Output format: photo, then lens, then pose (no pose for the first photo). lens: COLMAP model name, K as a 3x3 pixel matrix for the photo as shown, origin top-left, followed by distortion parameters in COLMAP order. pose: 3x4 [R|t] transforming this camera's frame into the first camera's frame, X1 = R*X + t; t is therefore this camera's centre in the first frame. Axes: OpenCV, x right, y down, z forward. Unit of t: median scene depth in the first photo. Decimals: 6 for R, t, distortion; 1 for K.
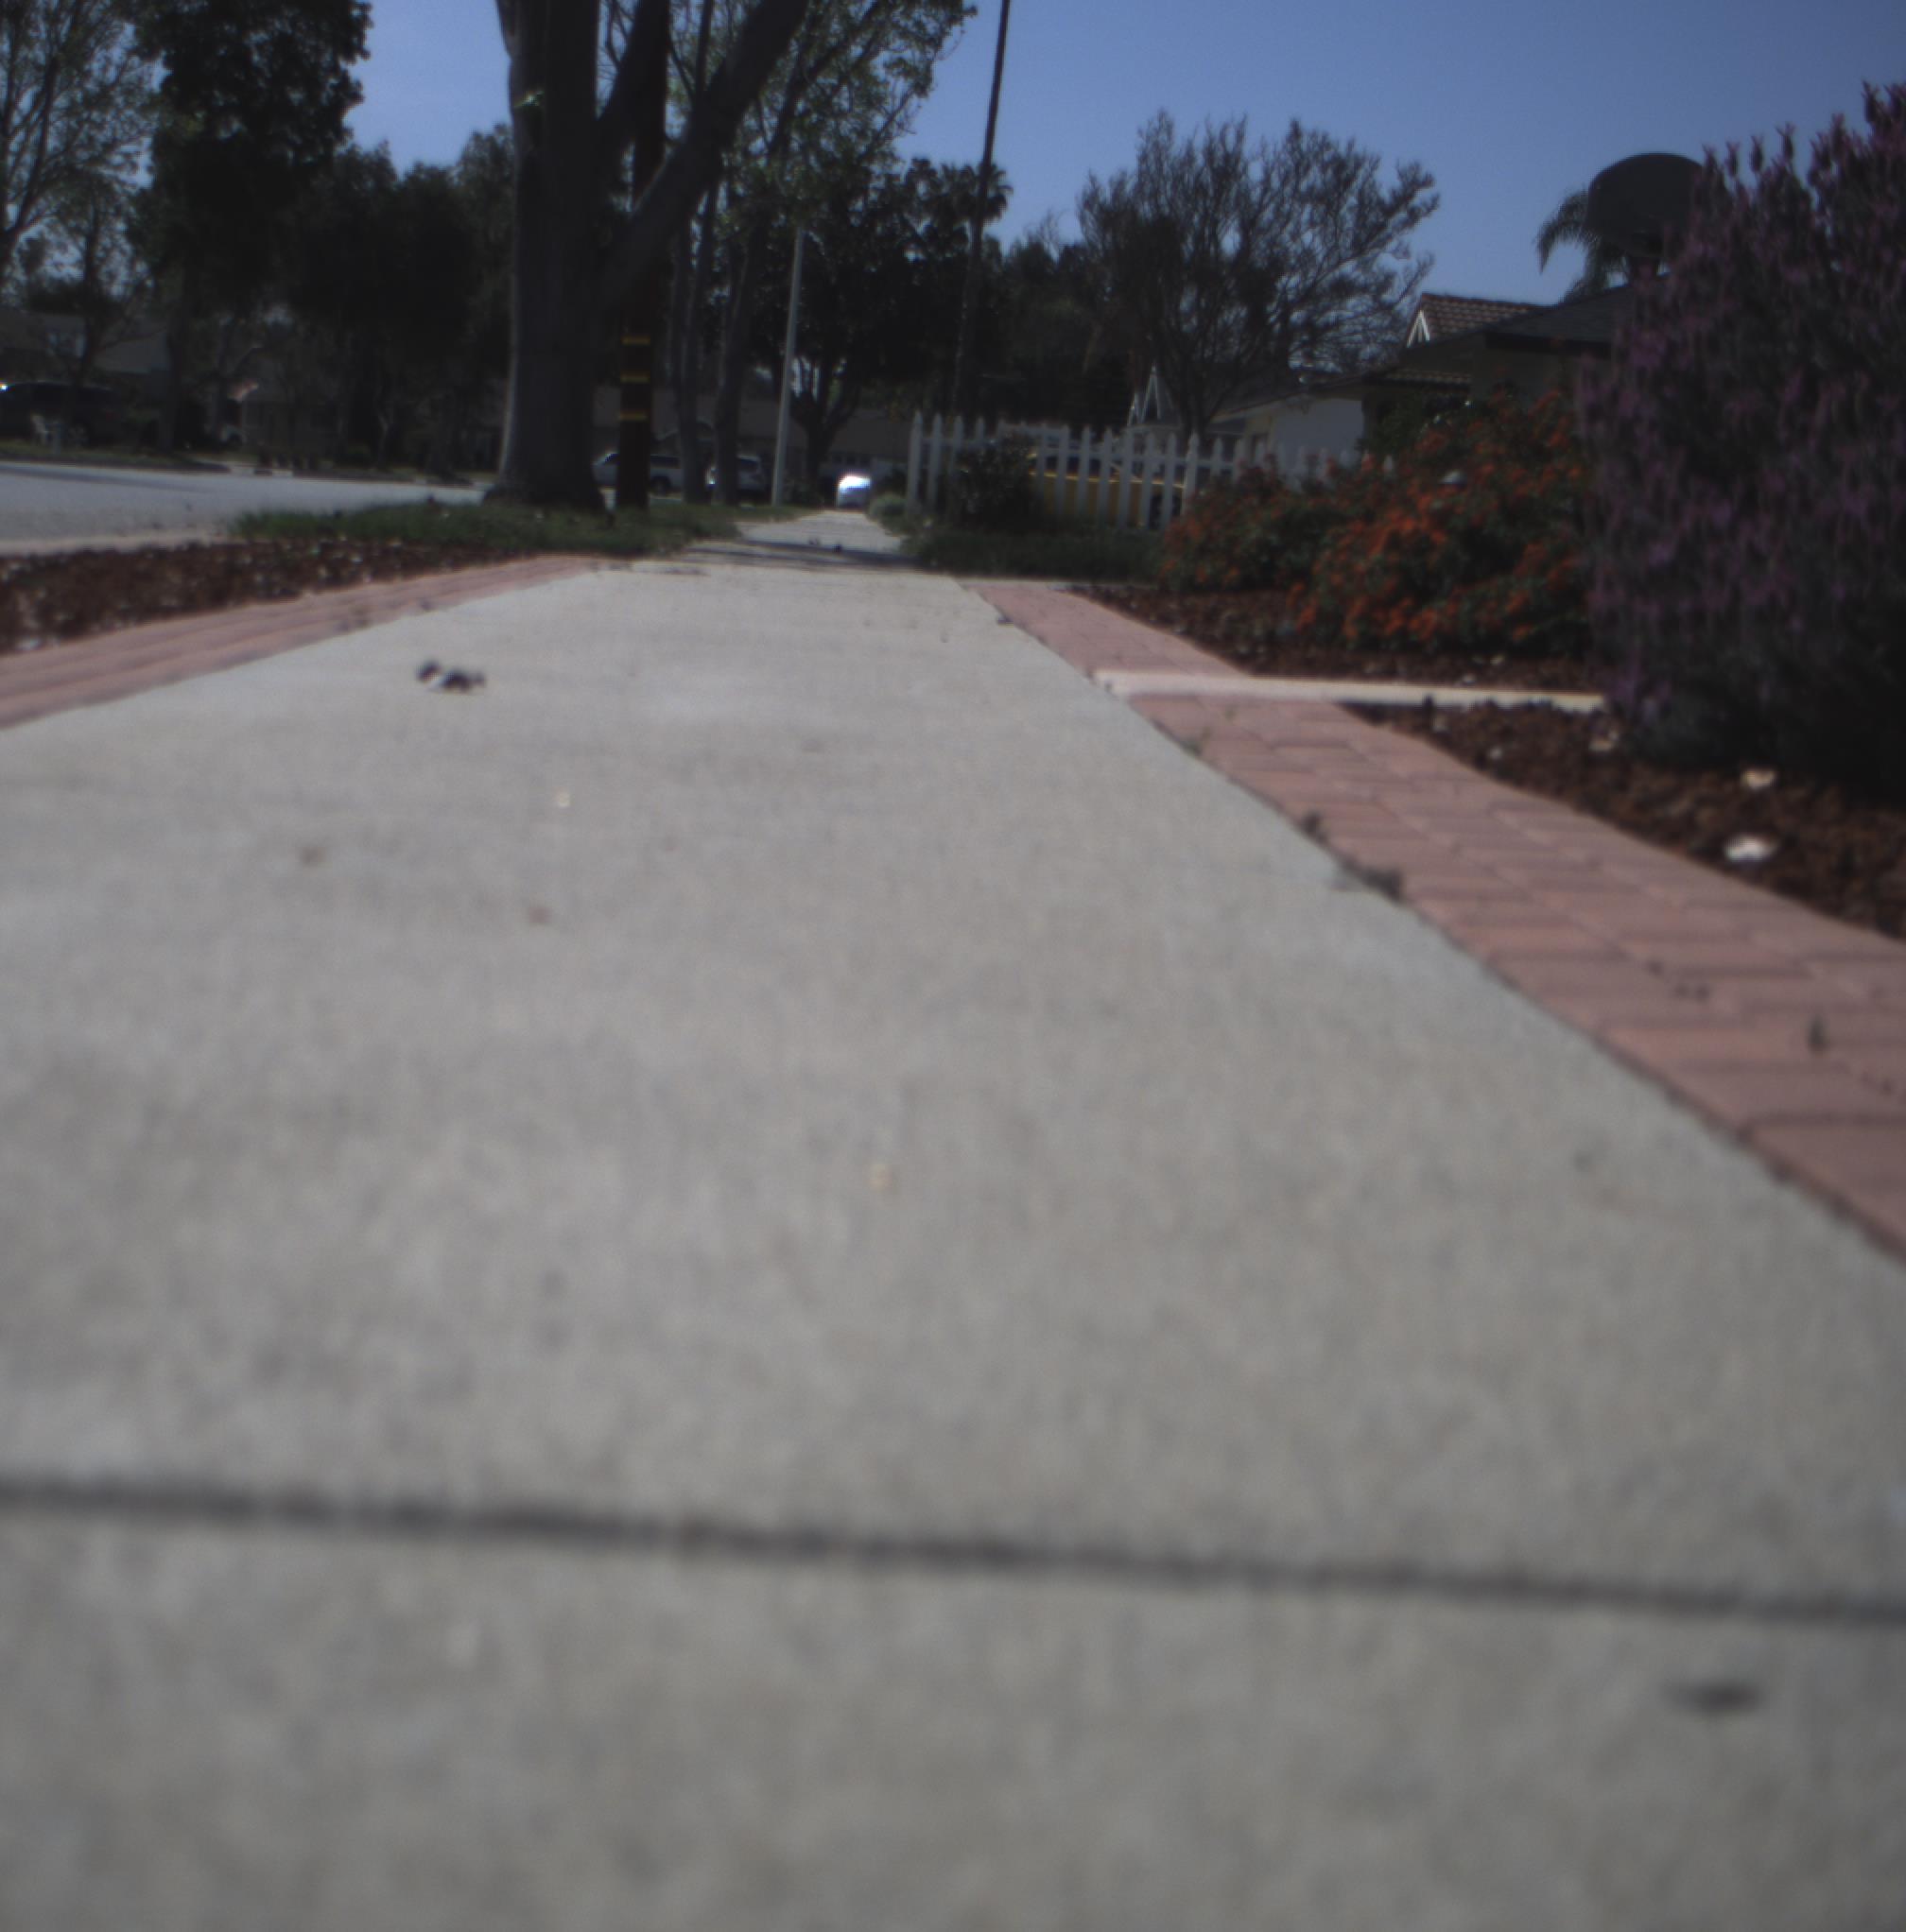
lens RADIAL K [[4319.7, 0, 730.0], [0, 4319.7, 939.6], [0, 0, 1]] dist [-0.105116, 0.286959]
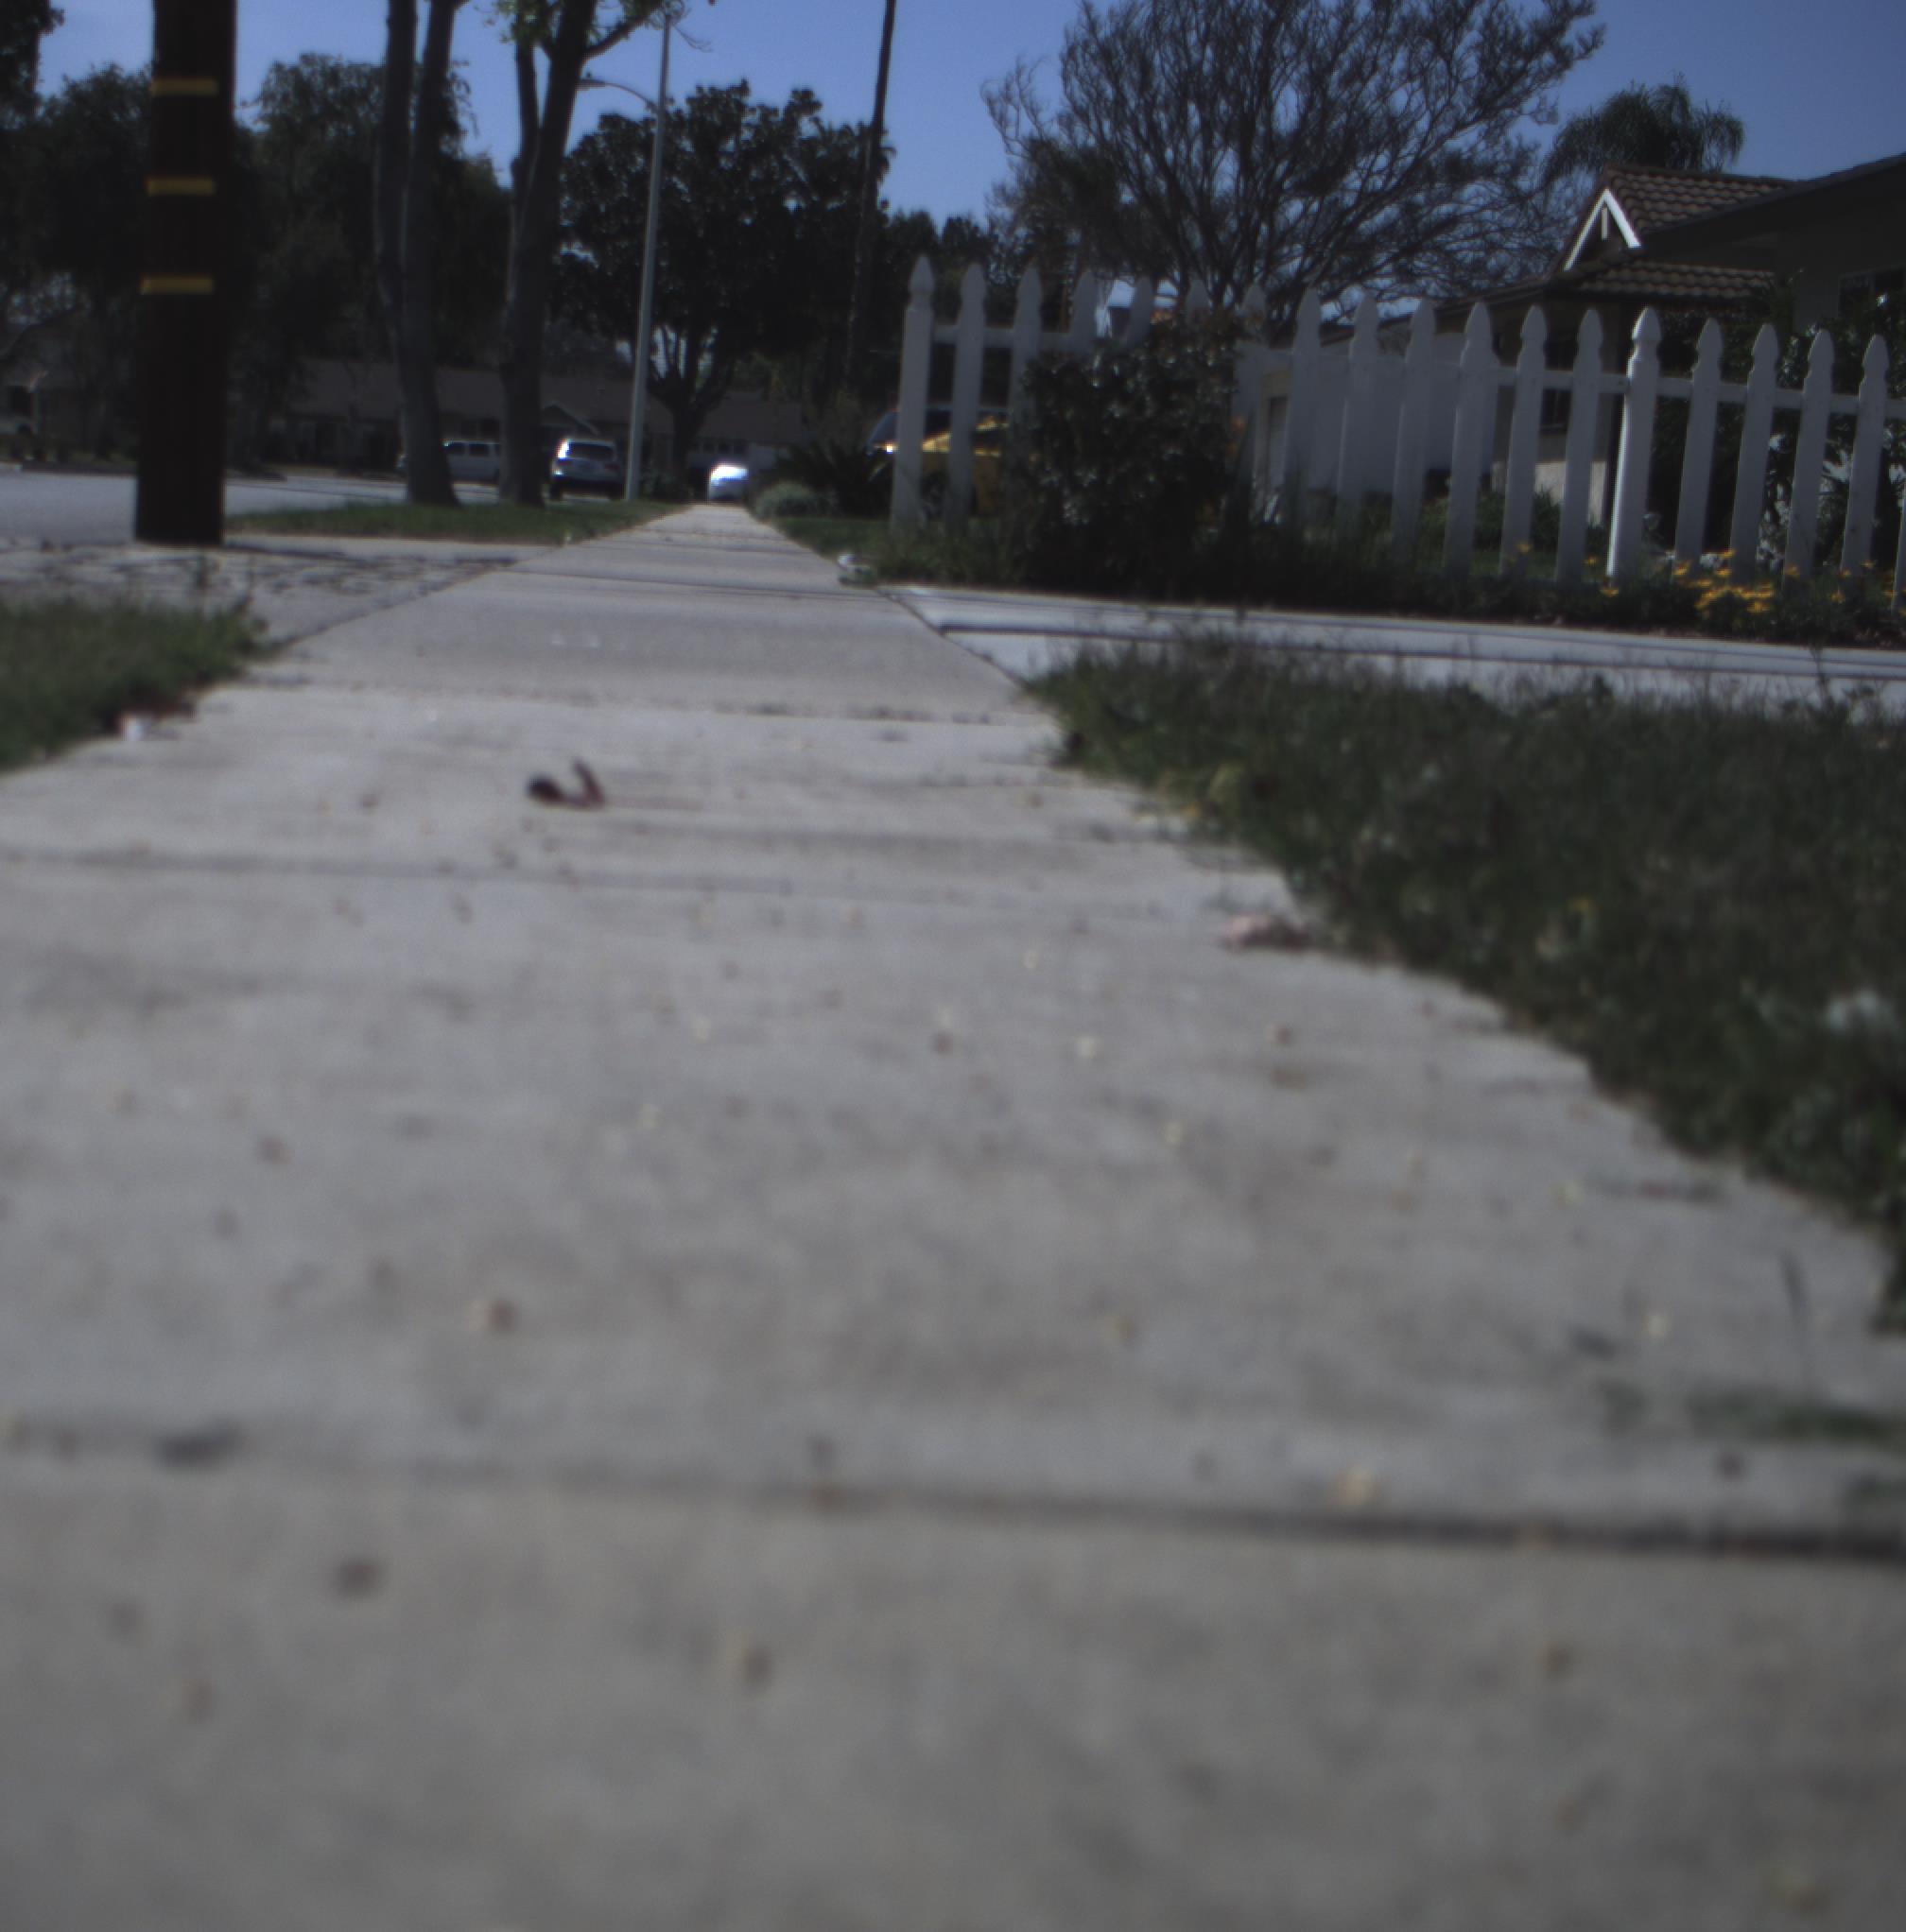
lens RADIAL K [[4300.3, 0, 700.8], [0, 4300.3, 967.2], [0, 0, 1]] dist [-0.095979, 0.124085]
pose [[0.999675, -0.013717, 0.021504, 0.008119], [0.013536, 0.999872, 0.008542, -0.034035], [-0.021618, -0.008248, 0.999732, 0.333446]]
